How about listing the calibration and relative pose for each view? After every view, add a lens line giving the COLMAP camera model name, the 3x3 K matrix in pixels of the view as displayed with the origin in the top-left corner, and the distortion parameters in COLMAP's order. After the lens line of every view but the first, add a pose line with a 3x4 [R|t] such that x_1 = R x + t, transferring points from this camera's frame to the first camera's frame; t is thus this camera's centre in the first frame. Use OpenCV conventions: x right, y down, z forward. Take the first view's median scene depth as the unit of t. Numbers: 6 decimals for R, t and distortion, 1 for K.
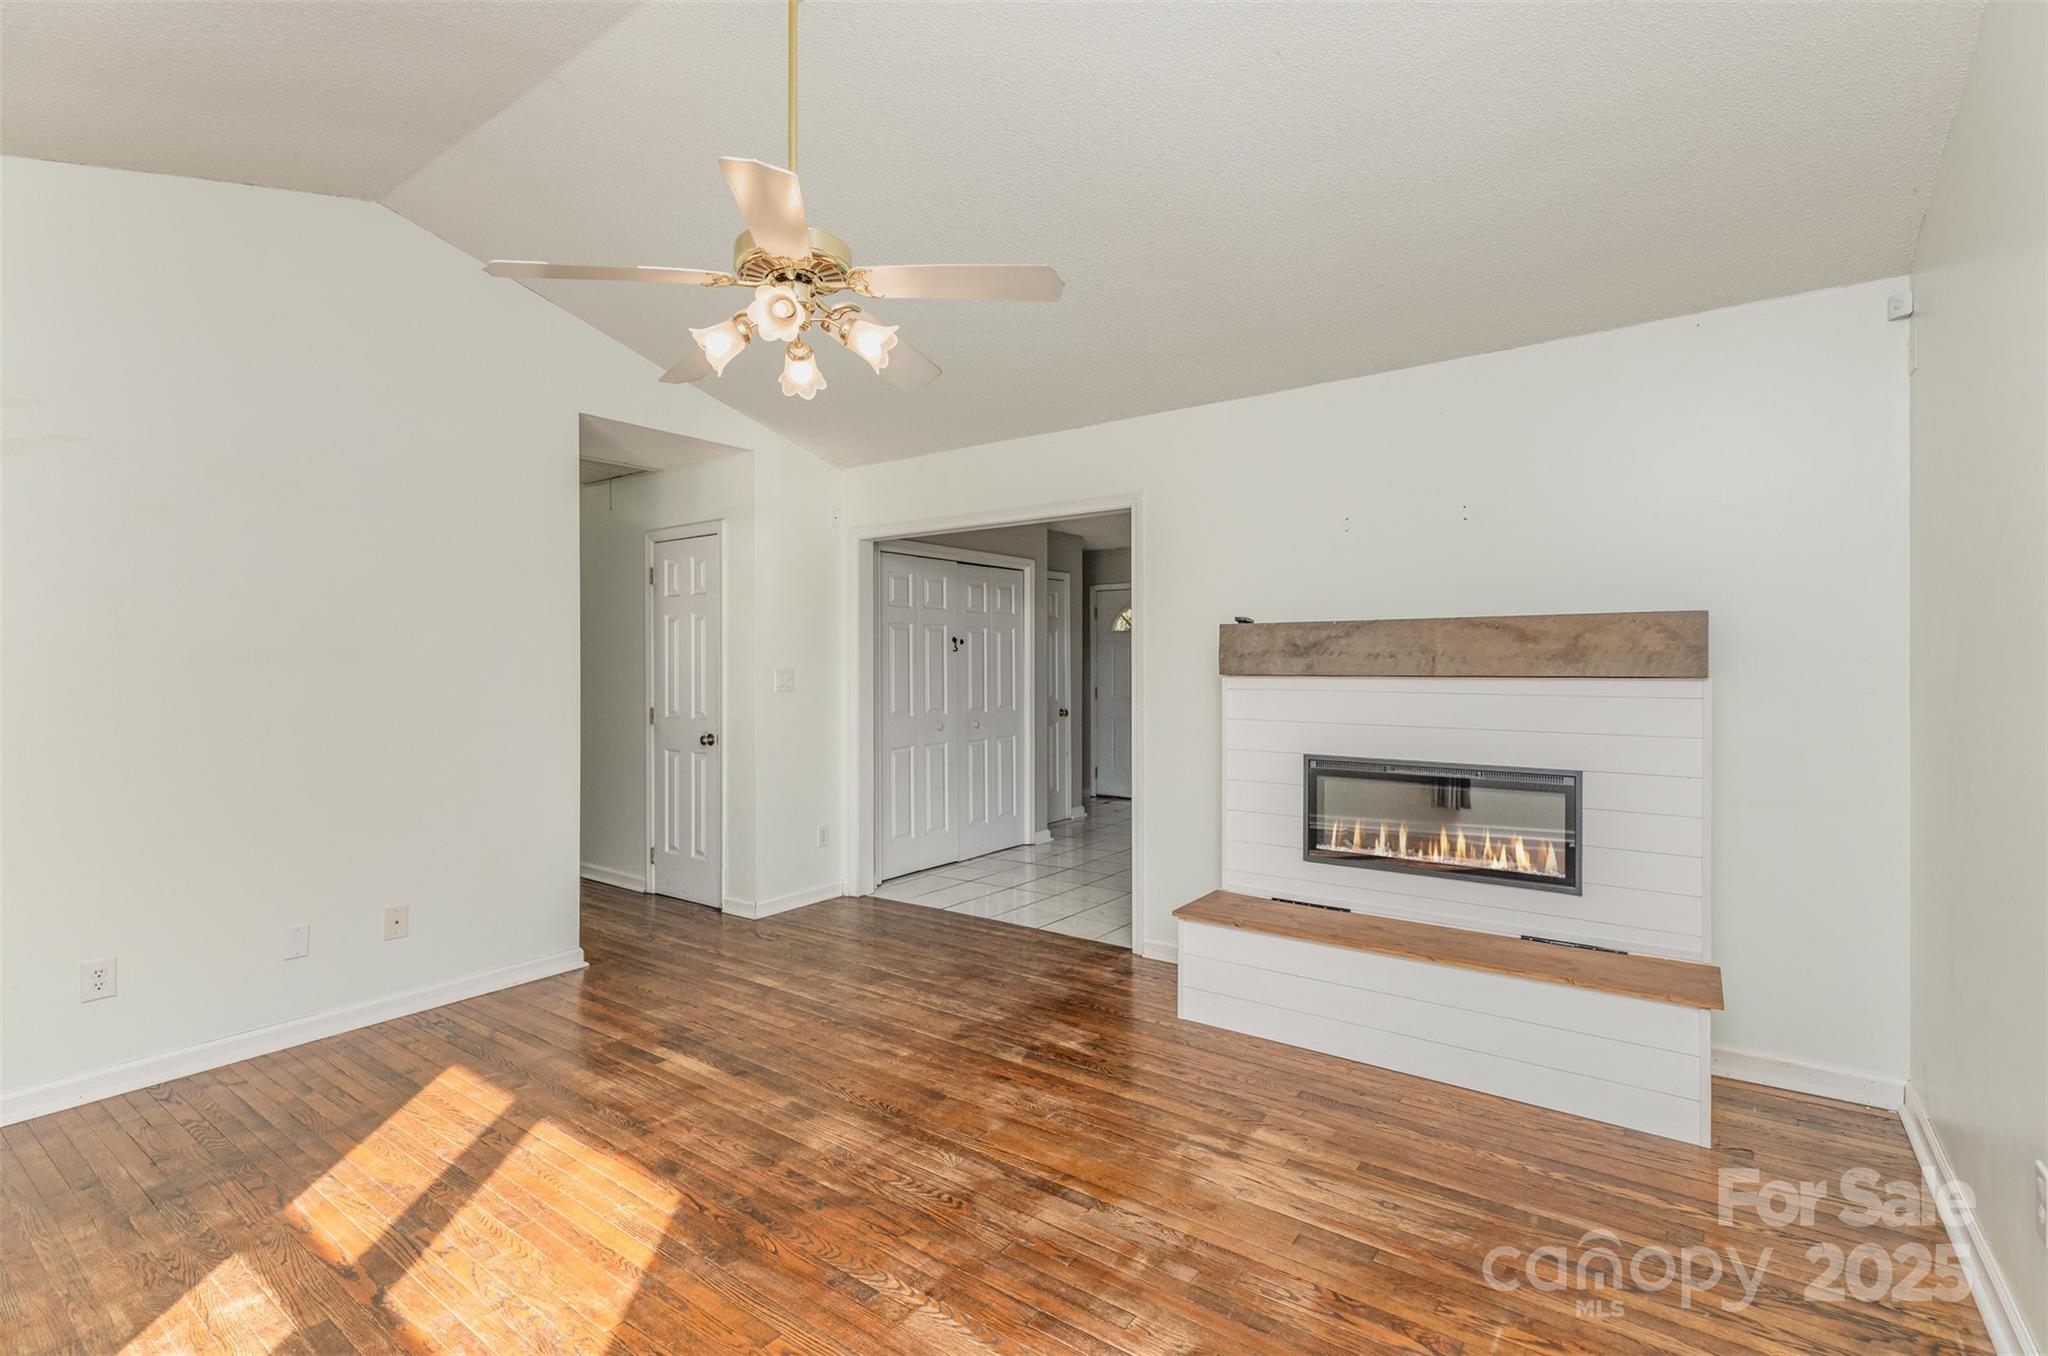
lens RADIAL K [[939.7, 0, 1016.3], [0, 939.7, 670.1], [0, 0, 1]] dist [0.004748, 0.000530]
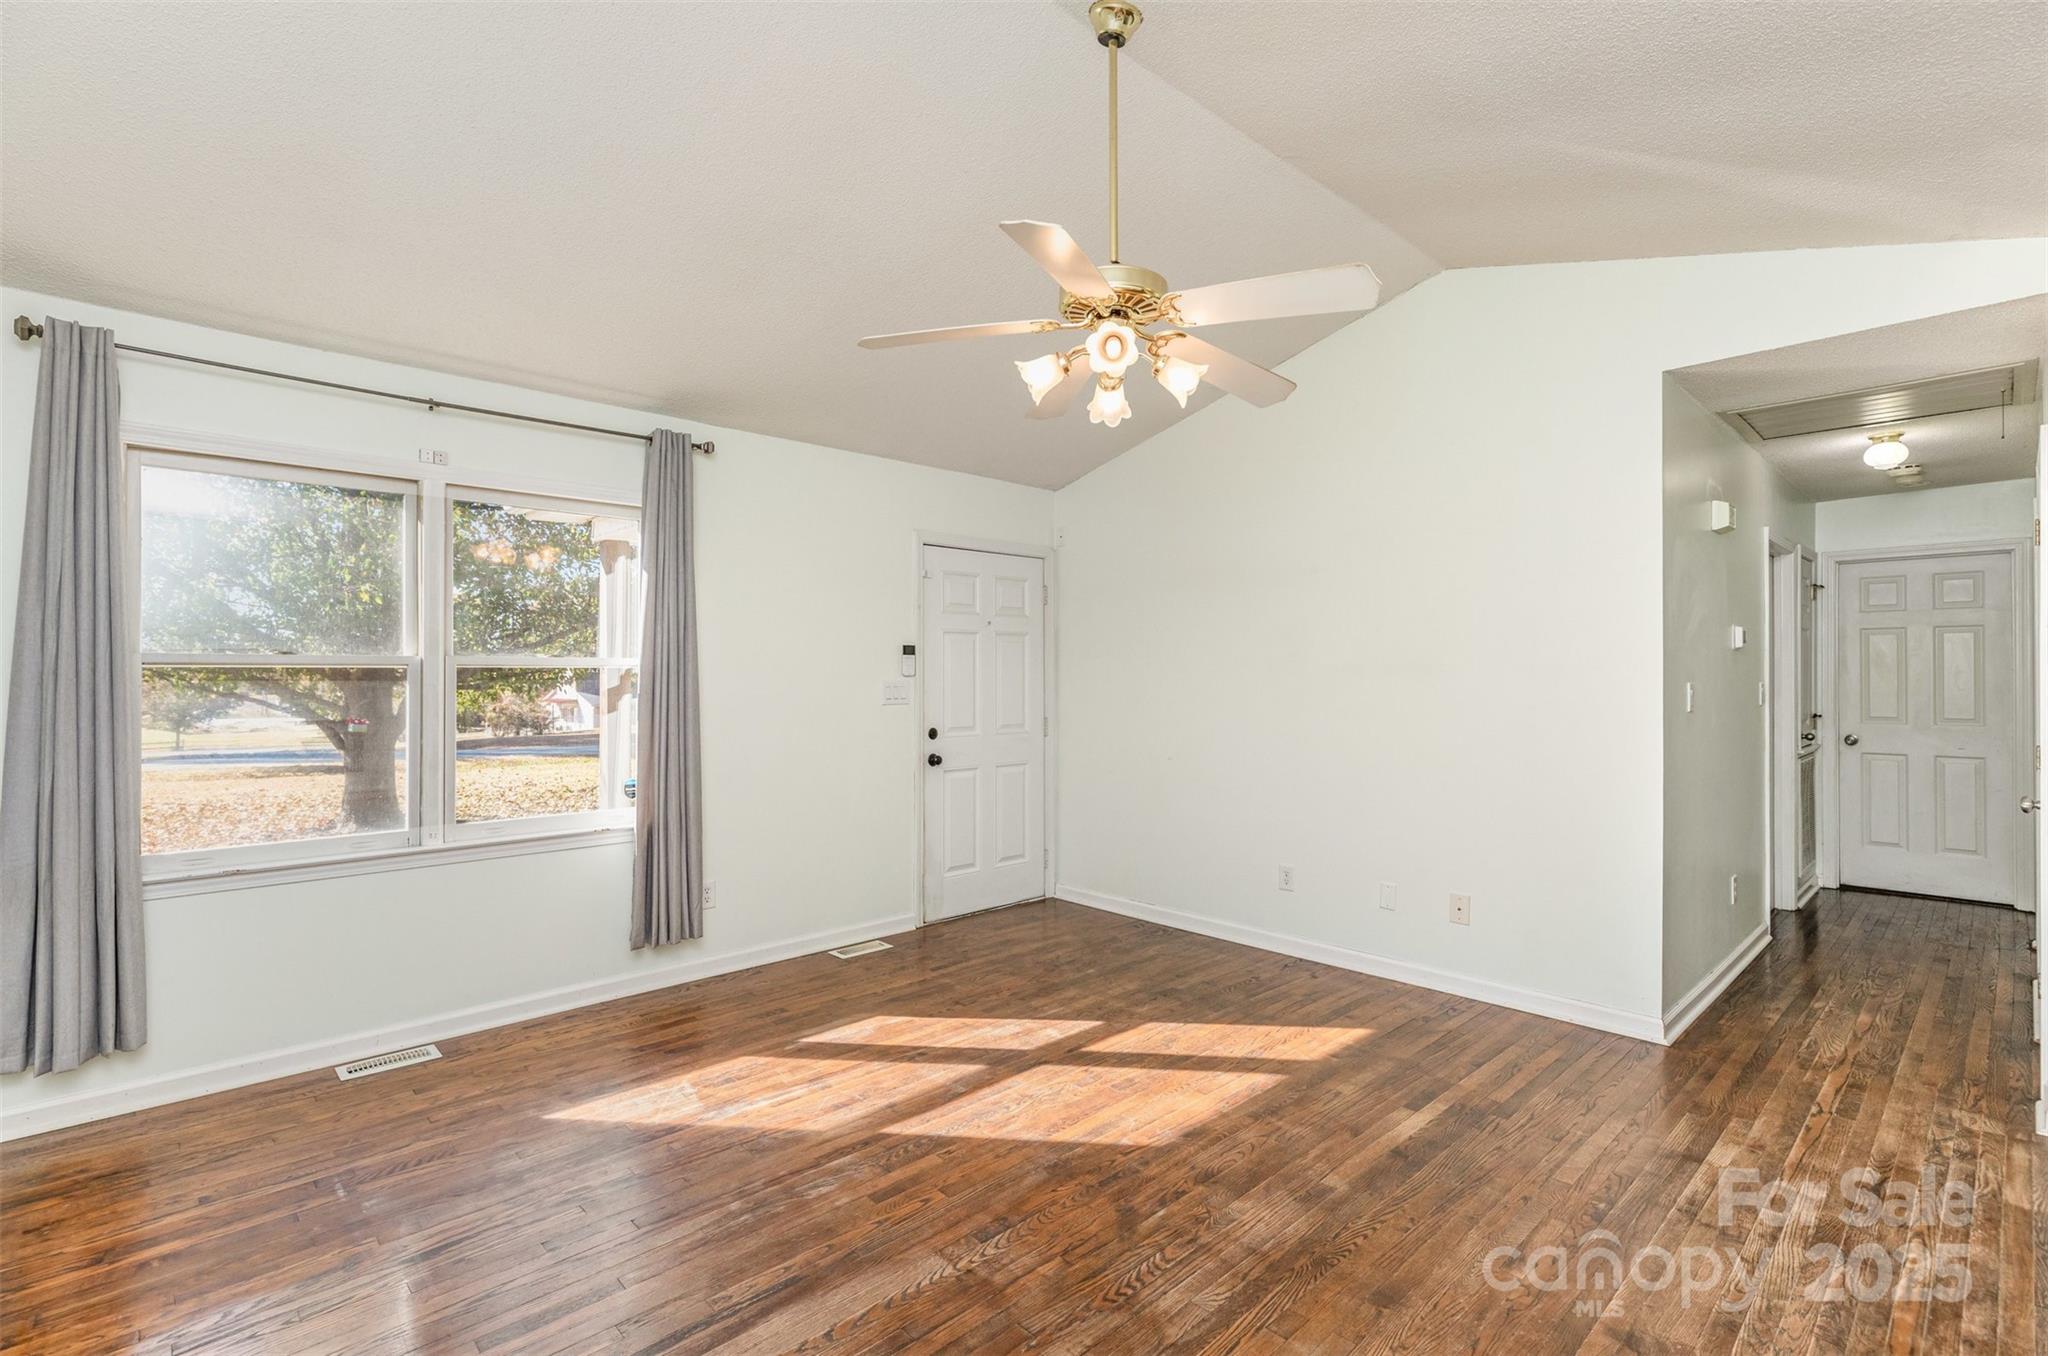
lens RADIAL K [[939.7, 0, 1008.5], [0, 939.7, 671.2], [0, 0, 1]] dist [0.004748, 0.000530]
pose [[-0.183136, -0.002156, -0.983085, 0.700021], [-0.004643, 0.999988, -0.001328, -0.007556], [0.983077, 0.004322, -0.183144, 0.920136]]
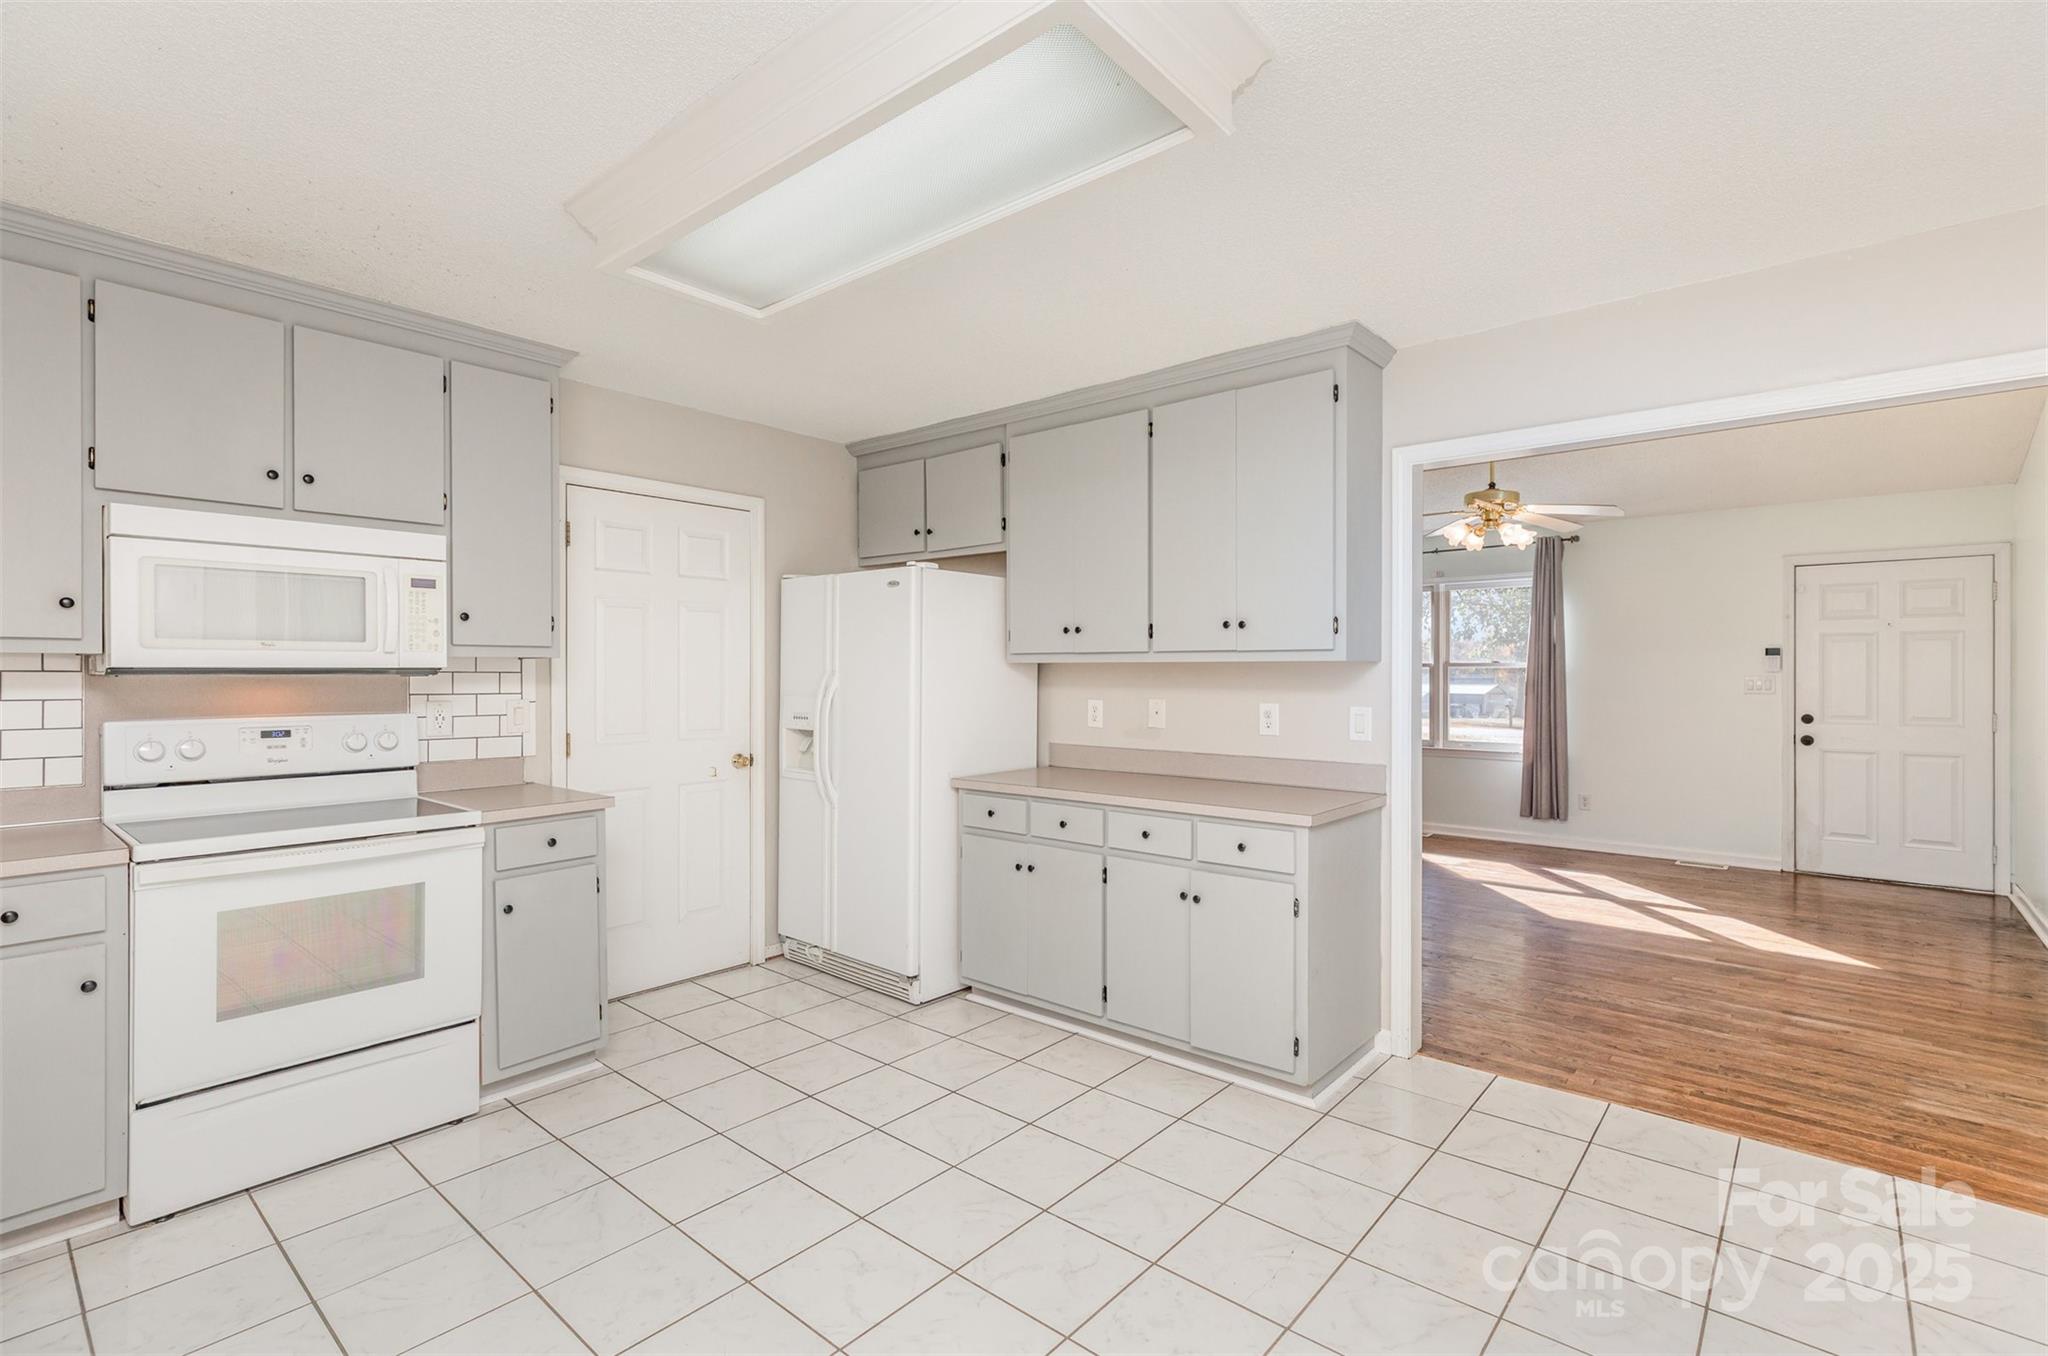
lens RADIAL K [[939.7, 0, 1015.2], [0, 939.7, 678.3], [0, 0, 1]] dist [0.004748, 0.000530]
pose [[-0.997097, 0.005119, 0.075968, 0.640934], [0.006255, 0.999872, 0.014727, -0.029832], [-0.075883, 0.015159, -0.997001, 2.884046]]
